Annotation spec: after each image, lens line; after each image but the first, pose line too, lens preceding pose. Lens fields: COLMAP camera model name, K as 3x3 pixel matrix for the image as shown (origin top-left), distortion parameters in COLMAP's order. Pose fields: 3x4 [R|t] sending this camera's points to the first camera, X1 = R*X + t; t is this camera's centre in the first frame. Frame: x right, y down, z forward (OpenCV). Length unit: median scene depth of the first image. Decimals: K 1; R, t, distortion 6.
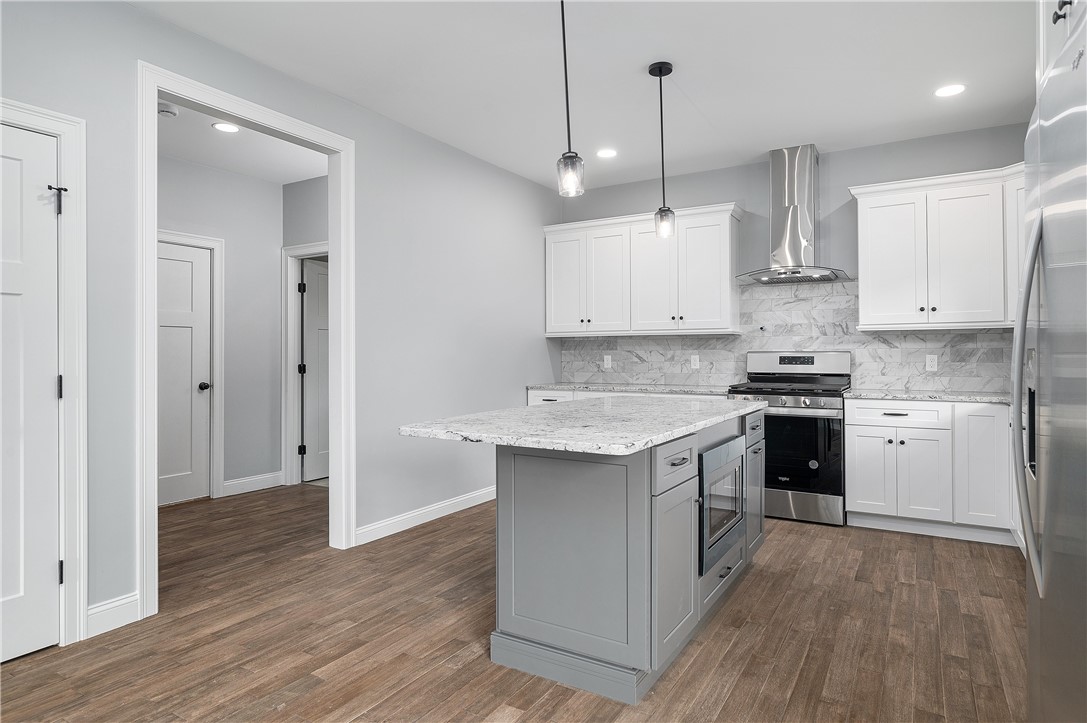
lens RADIAL K [[620.4, 0, 537.3], [0, 620.4, 350.2], [0, 0, 1]] dist [-0.009244, 0.003503]
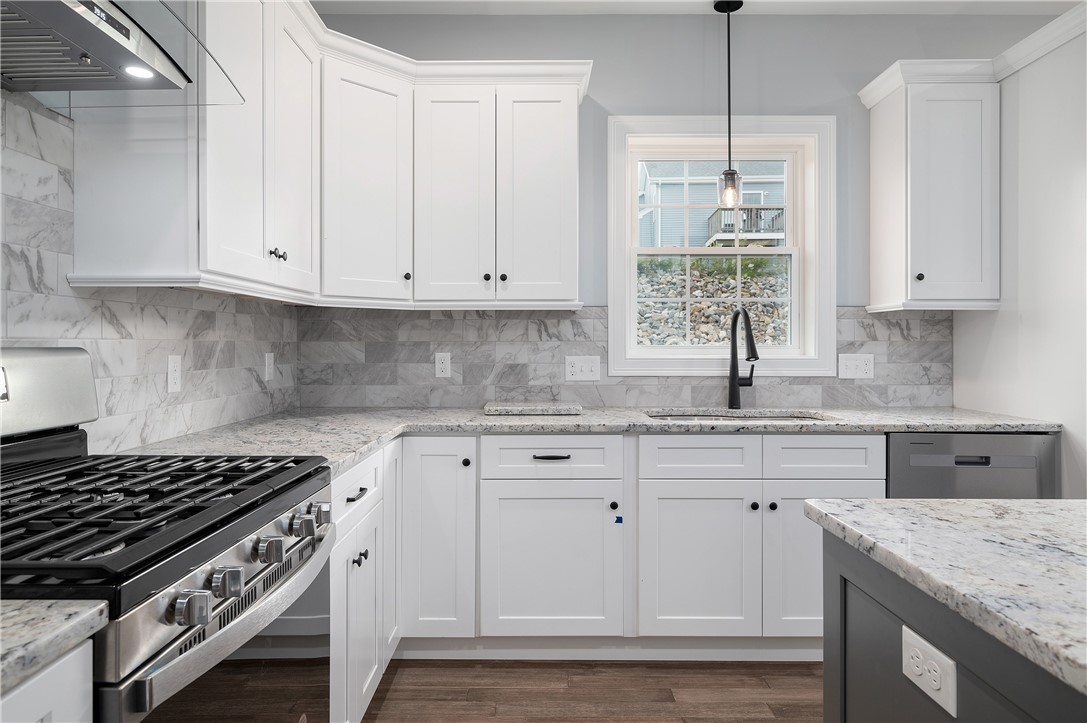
lens RADIAL K [[665.4, 0, 521.7], [0, 665.4, 340.3], [0, 0, 1]] dist [0.003779, -0.004650]
pose [[-0.519315, 0.006291, 0.854560, 0.113400], [-0.006126, 0.999920, -0.011084, 0.000891], [-0.854561, -0.010991, -0.519235, 1.039910]]
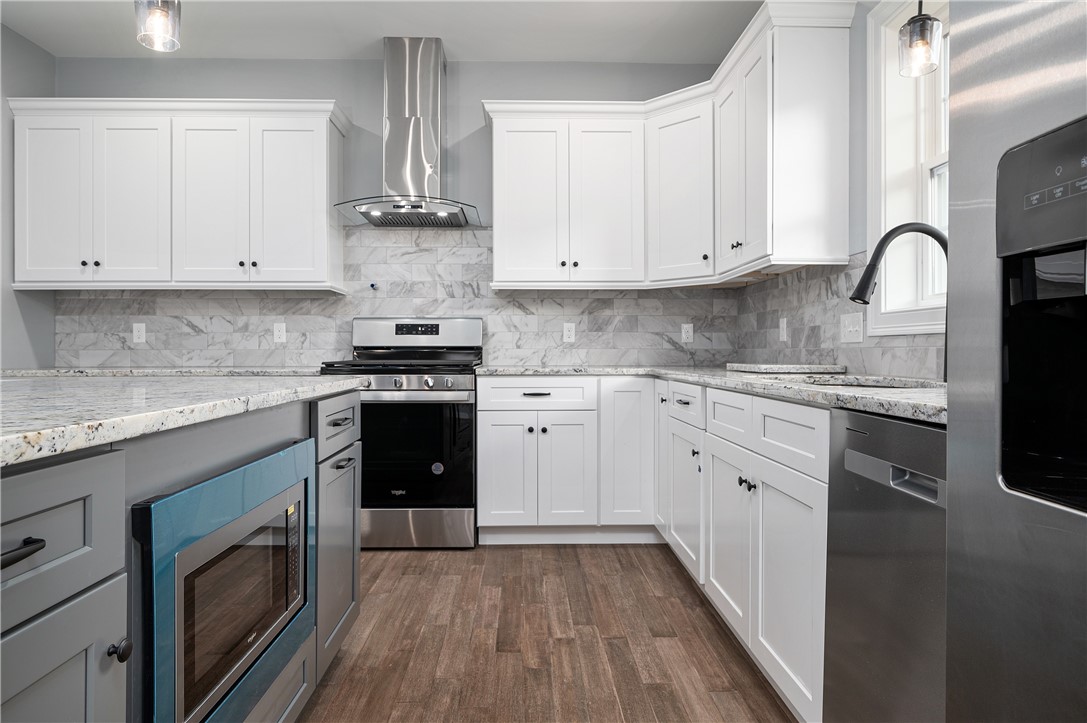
lens RADIAL K [[621.5, 0, 544.2], [0, 621.5, 348.4], [0, 0, 1]] dist [0.001644, 0.002420]
pose [[0.831875, 0.005644, 0.554935, 0.141917], [-0.007454, 0.999972, 0.001005, 0.041583], [-0.554913, -0.004972, 0.831893, 0.318197]]
